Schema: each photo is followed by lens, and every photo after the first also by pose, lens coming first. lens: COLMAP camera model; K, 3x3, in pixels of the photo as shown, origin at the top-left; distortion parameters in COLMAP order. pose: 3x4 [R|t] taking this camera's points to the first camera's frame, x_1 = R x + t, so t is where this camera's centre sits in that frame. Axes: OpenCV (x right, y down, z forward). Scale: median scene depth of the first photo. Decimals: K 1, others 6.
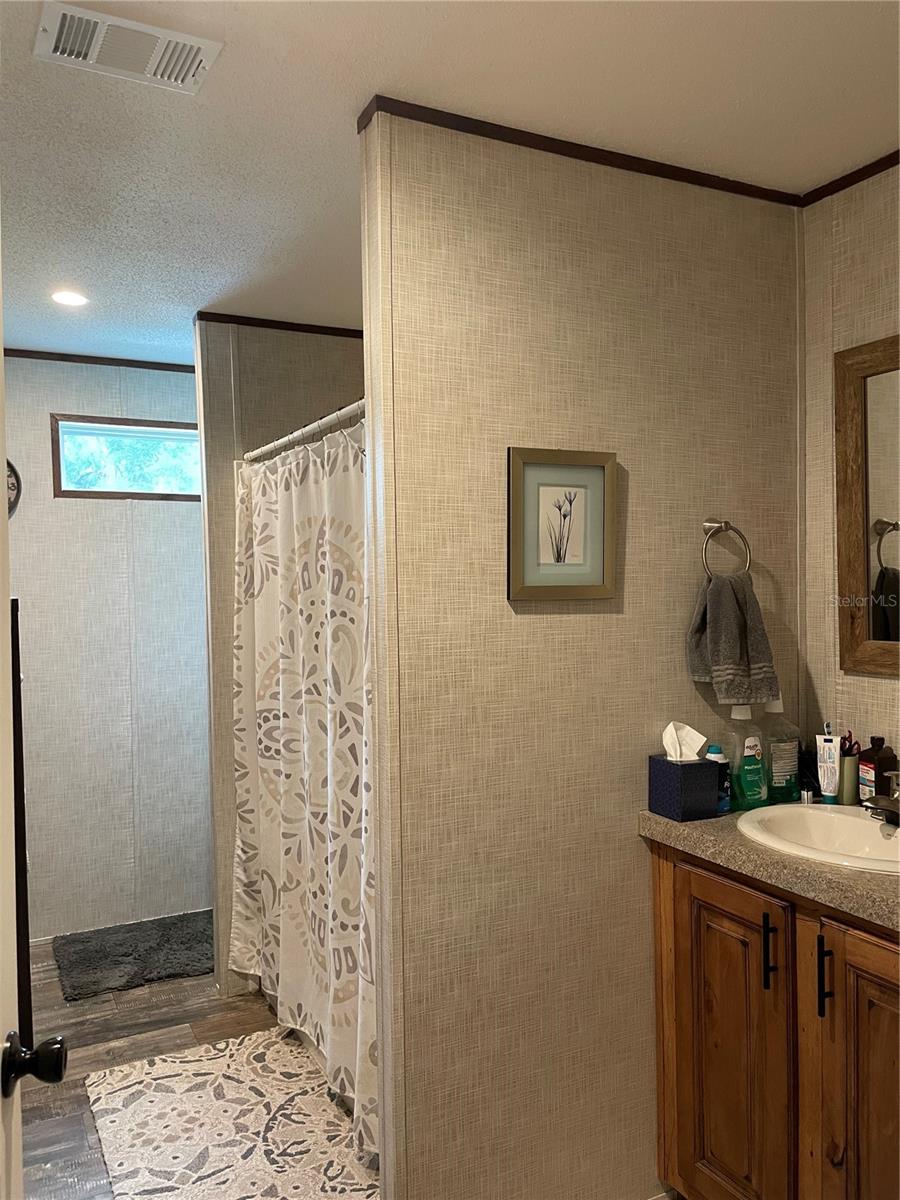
lens RADIAL K [[907.0, 0, 445.9], [0, 907.0, 609.7], [0, 0, 1]] dist [0.097399, -0.127759]
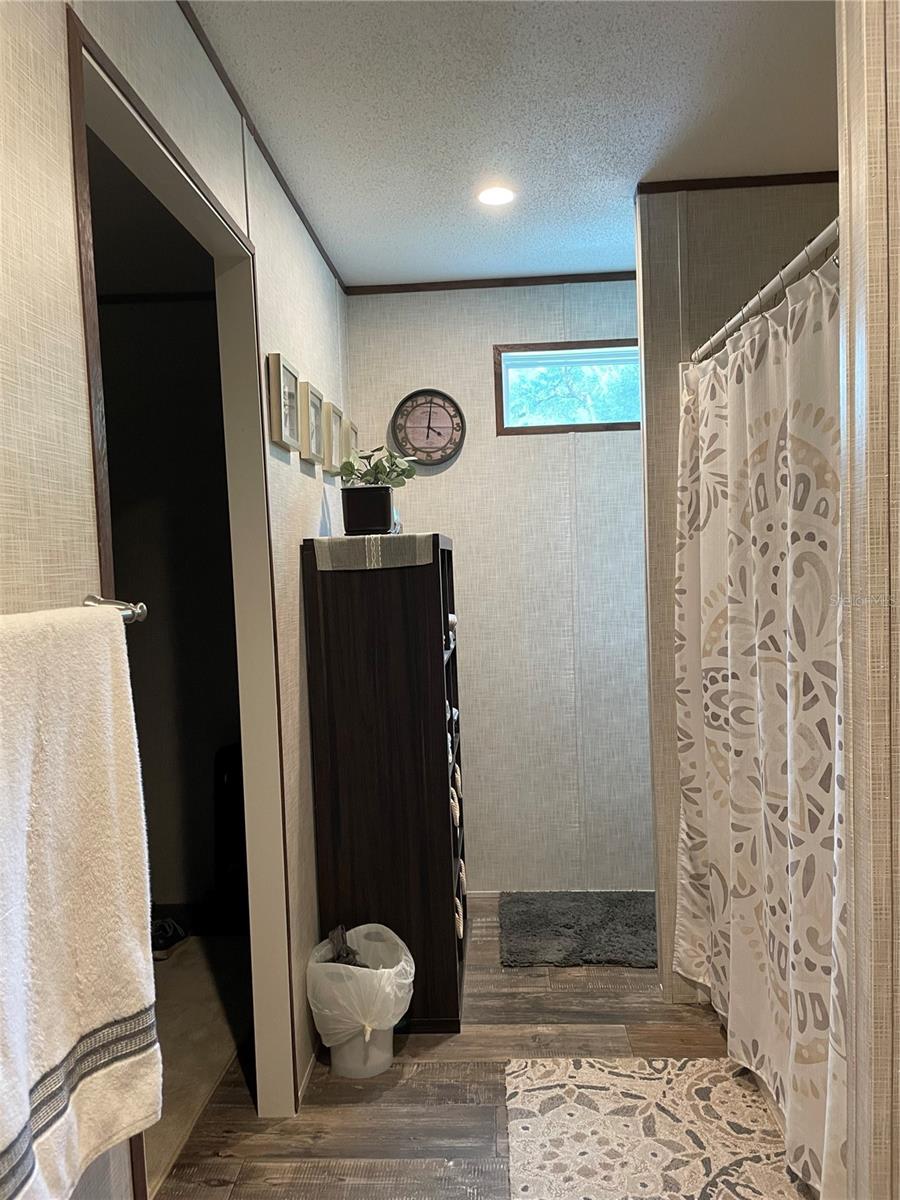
lens RADIAL K [[907.0, 0, 445.9], [0, 907.0, 609.7], [0, 0, 1]] dist [0.097399, -0.127759]
pose [[0.867709, 0.017137, -0.496776, -0.001766], [0.001169, 0.999332, 0.036514, 0.030222], [0.497070, -0.032264, 0.867110, 0.197514]]
